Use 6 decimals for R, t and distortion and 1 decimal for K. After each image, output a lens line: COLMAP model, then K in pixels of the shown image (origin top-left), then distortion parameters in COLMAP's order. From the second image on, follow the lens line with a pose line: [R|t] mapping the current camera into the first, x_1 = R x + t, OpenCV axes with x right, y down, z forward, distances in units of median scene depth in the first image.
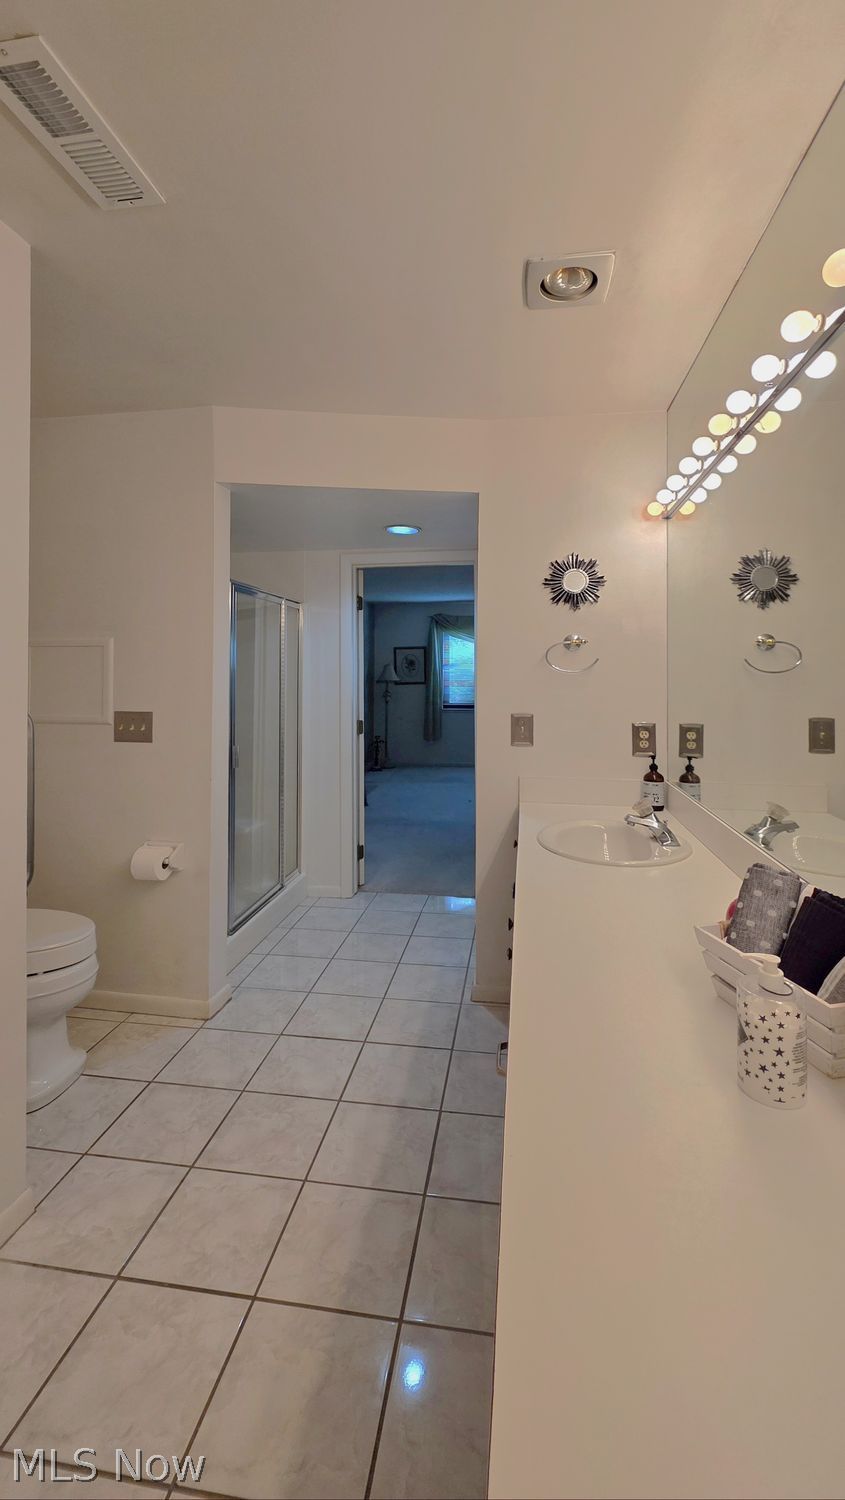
lens RADIAL K [[665.1, 0, 408.0], [0, 665.1, 683.3], [0, 0, 1]] dist [-0.001686, -0.001621]
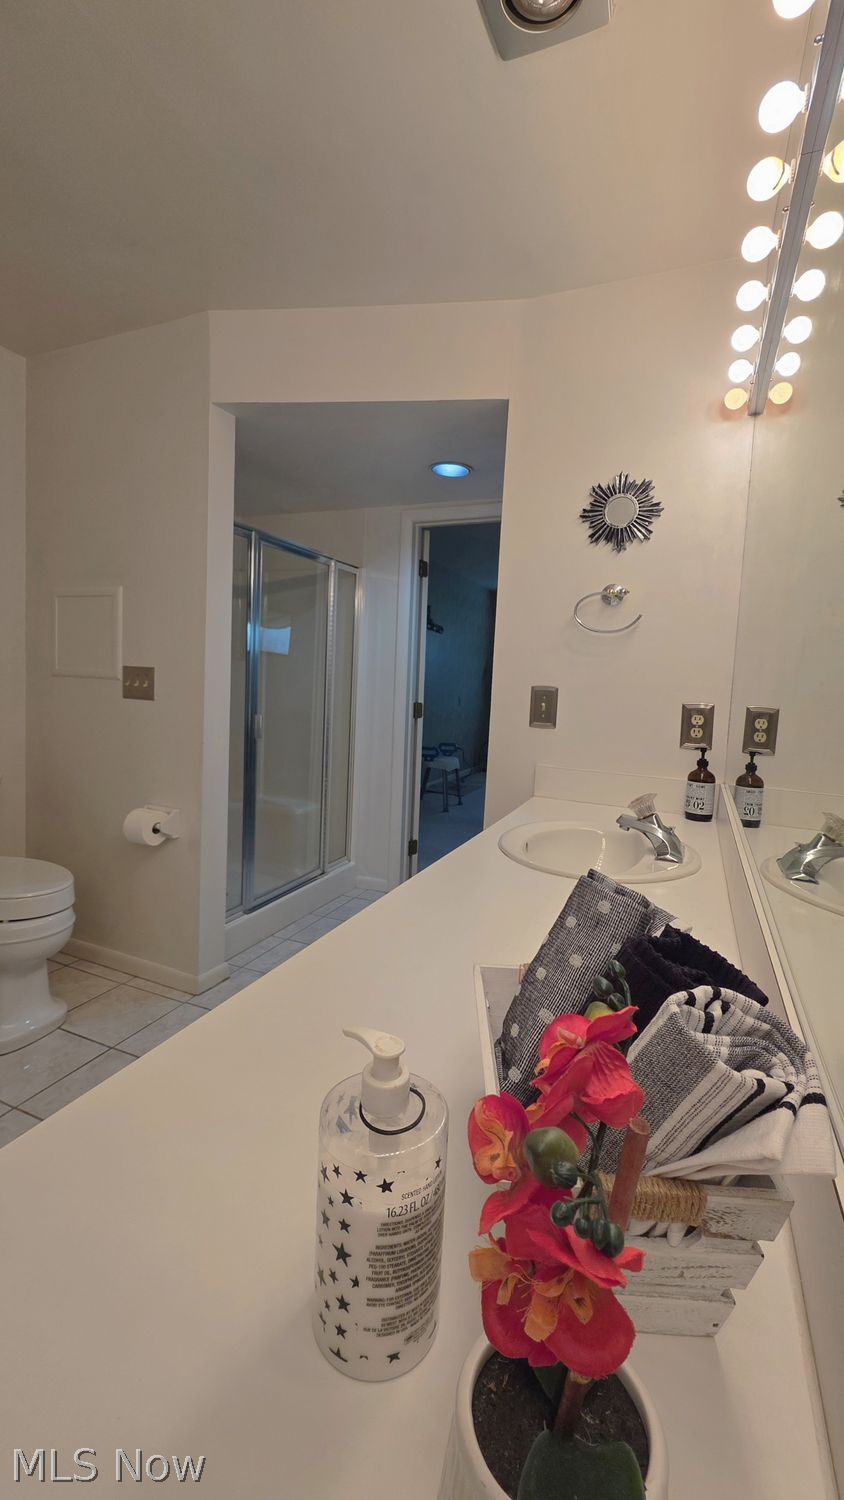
lens RADIAL K [[665.1, 0, 423.0], [0, 665.1, 748.2], [0, 0, 1]] dist [-0.001686, -0.001621]
pose [[0.970612, 0.074363, -0.228874, 0.225394], [-0.055254, 0.994515, 0.088805, 0.058317], [0.234222, -0.073548, 0.969397, 0.199113]]
